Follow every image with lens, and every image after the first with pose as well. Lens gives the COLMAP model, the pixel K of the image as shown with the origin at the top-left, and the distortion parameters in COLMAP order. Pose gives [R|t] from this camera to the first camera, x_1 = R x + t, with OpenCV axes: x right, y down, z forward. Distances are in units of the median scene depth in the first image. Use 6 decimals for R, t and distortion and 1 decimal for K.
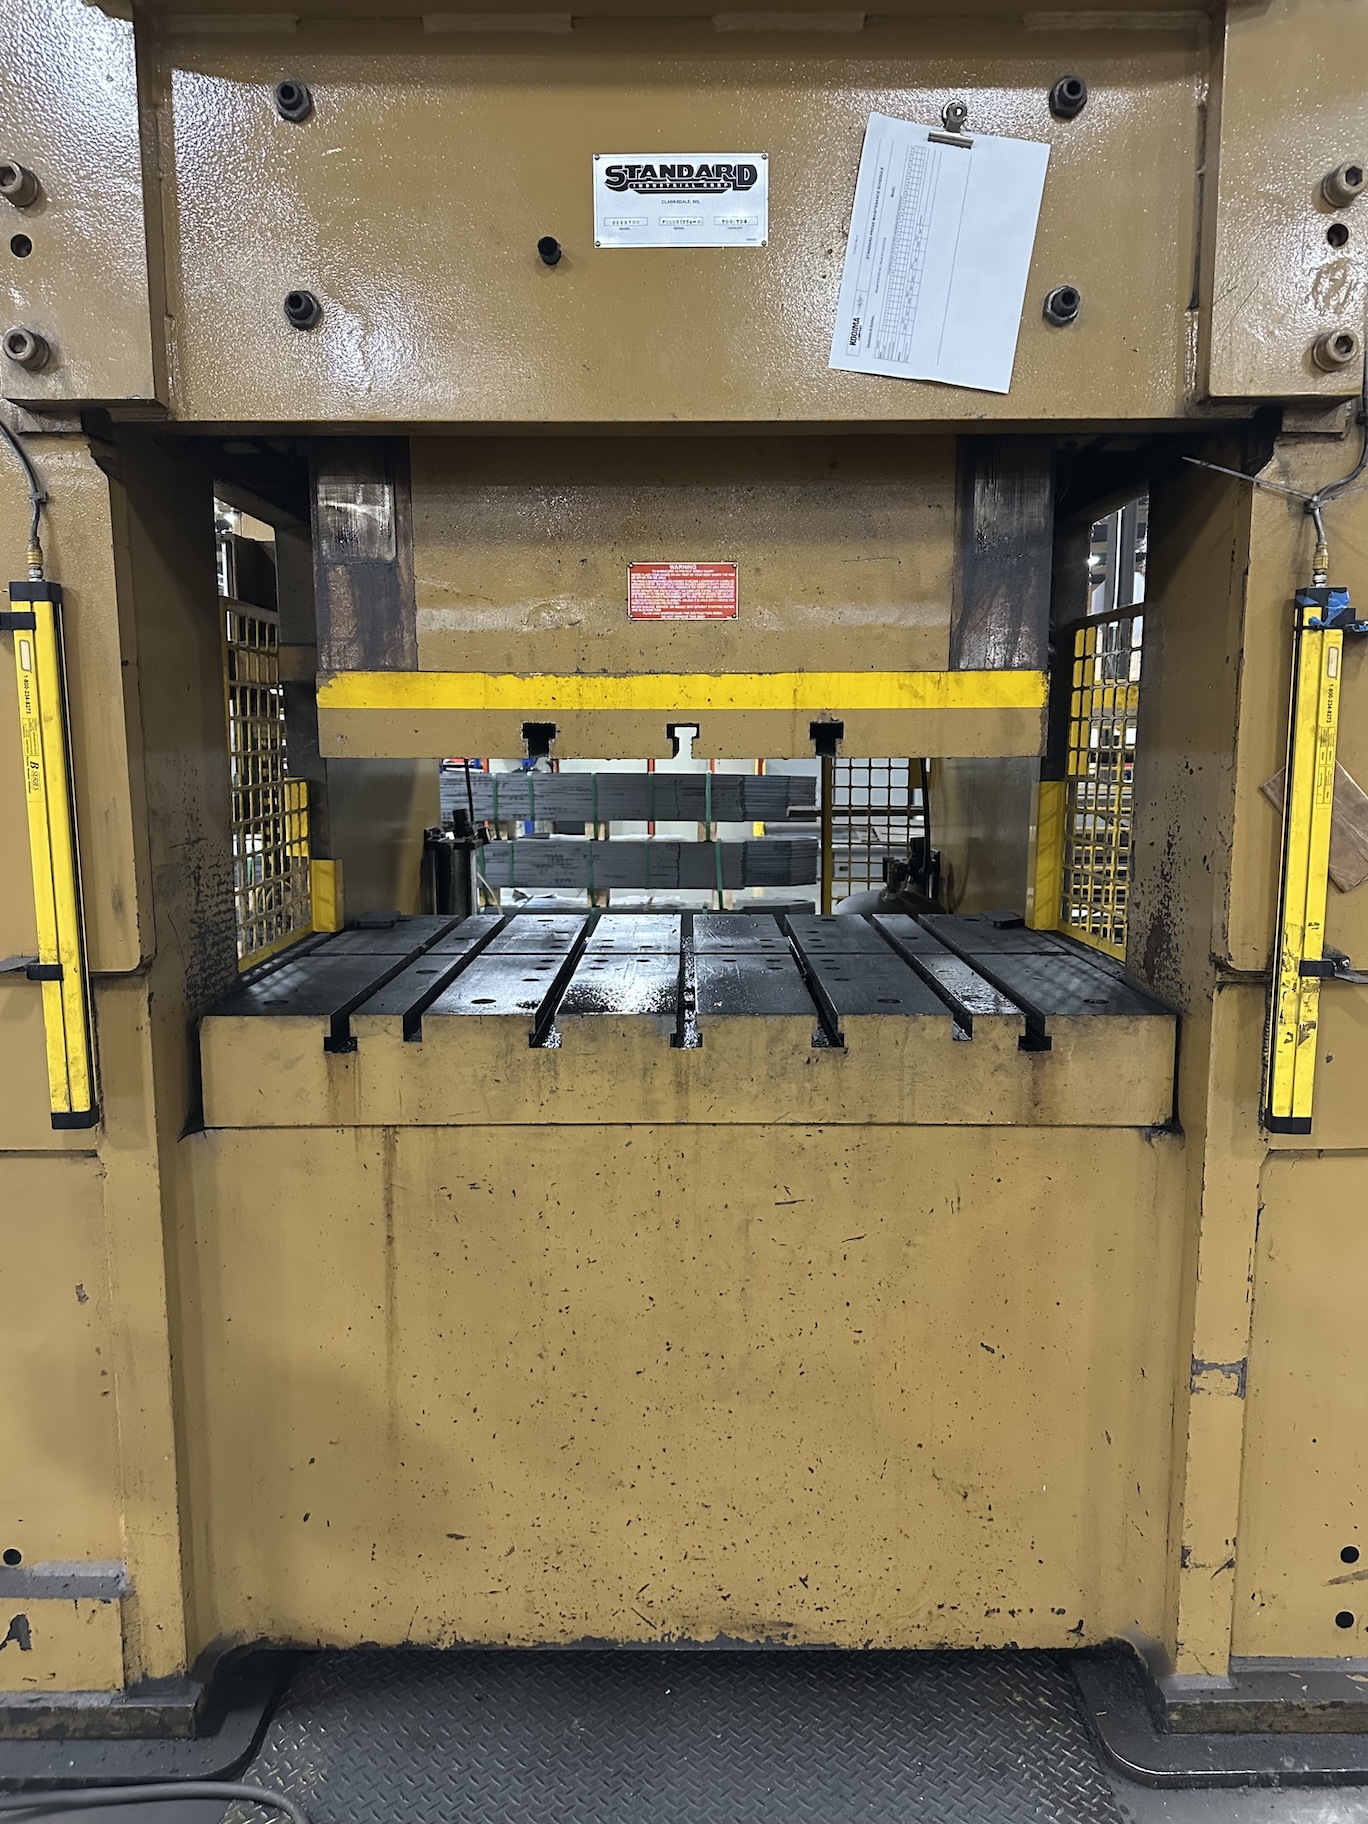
lens RADIAL K [[1316.0, 0, 684.0], [0, 1316.0, 912.0], [0, 0, 1]] dist [0.171559, -0.262678]
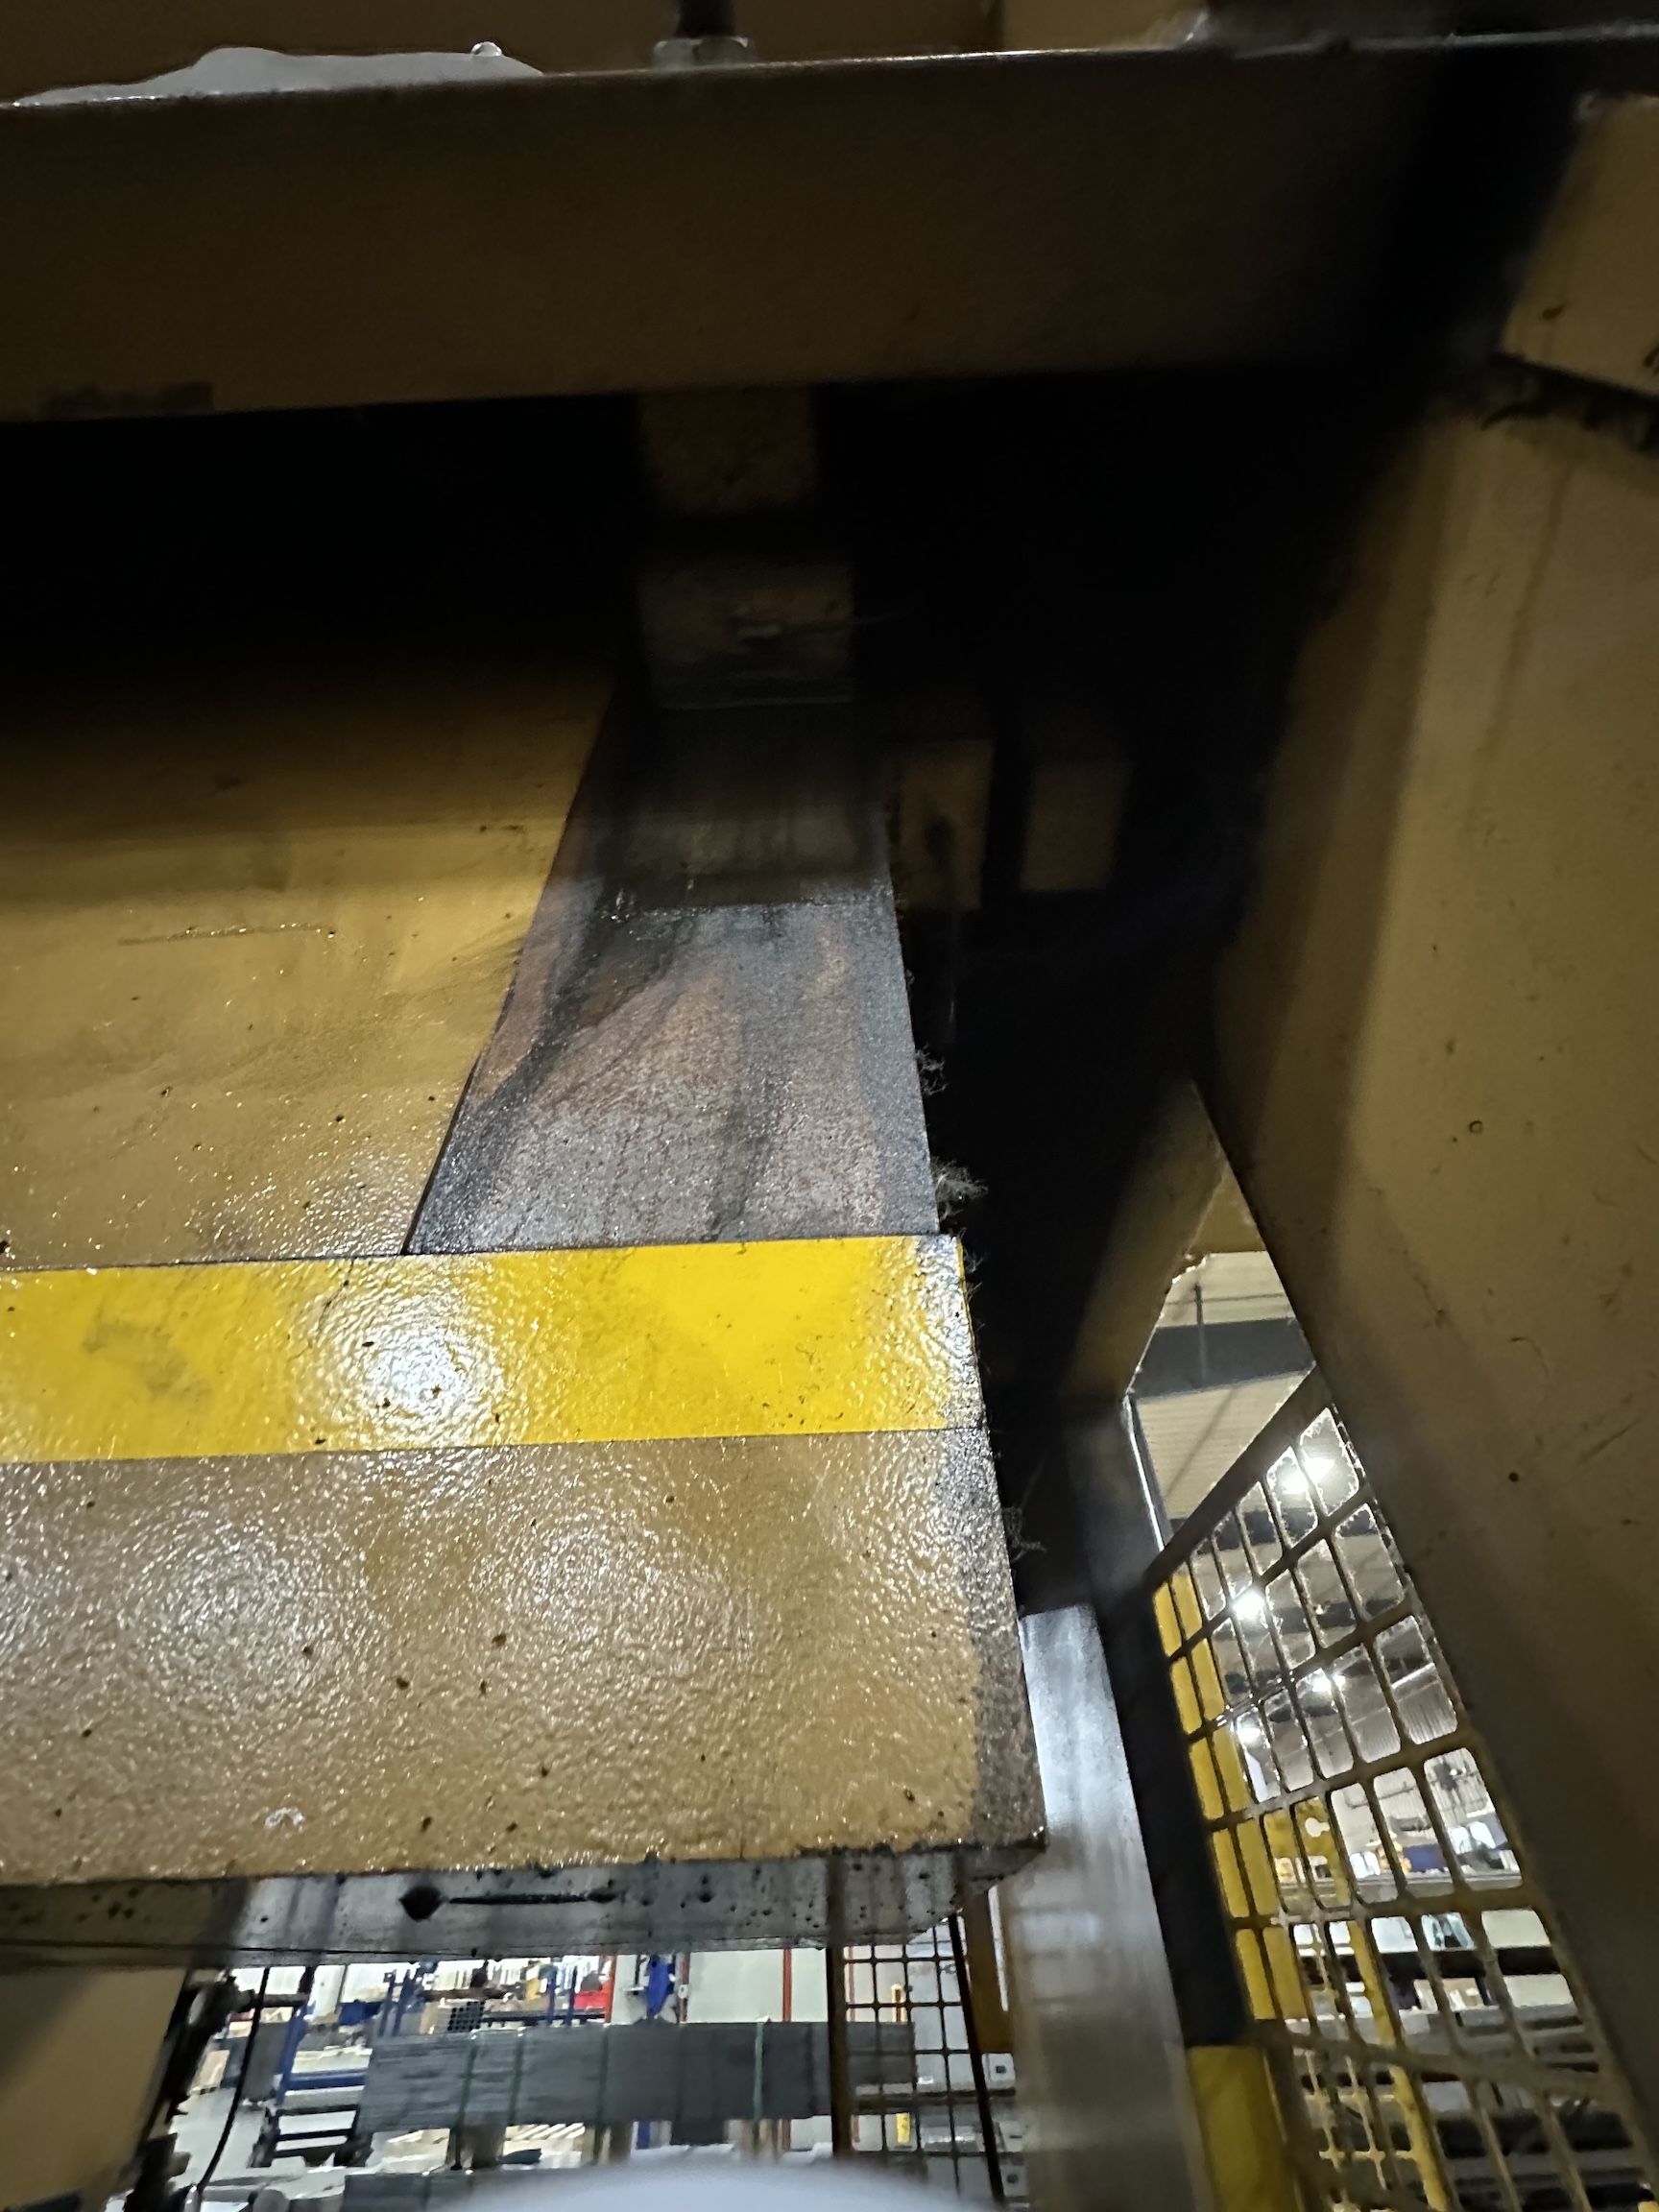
lens RADIAL K [[911.5, 0, 829.5], [0, 911.5, 1106.0], [0, 0, 1]] dist [-0.000627, -0.000190]
pose [[0.999143, -0.041292, -0.002820, 0.184445], [0.023800, 0.628956, -0.777077, -0.069222], [0.033860, 0.776344, 0.629399, 0.650998]]
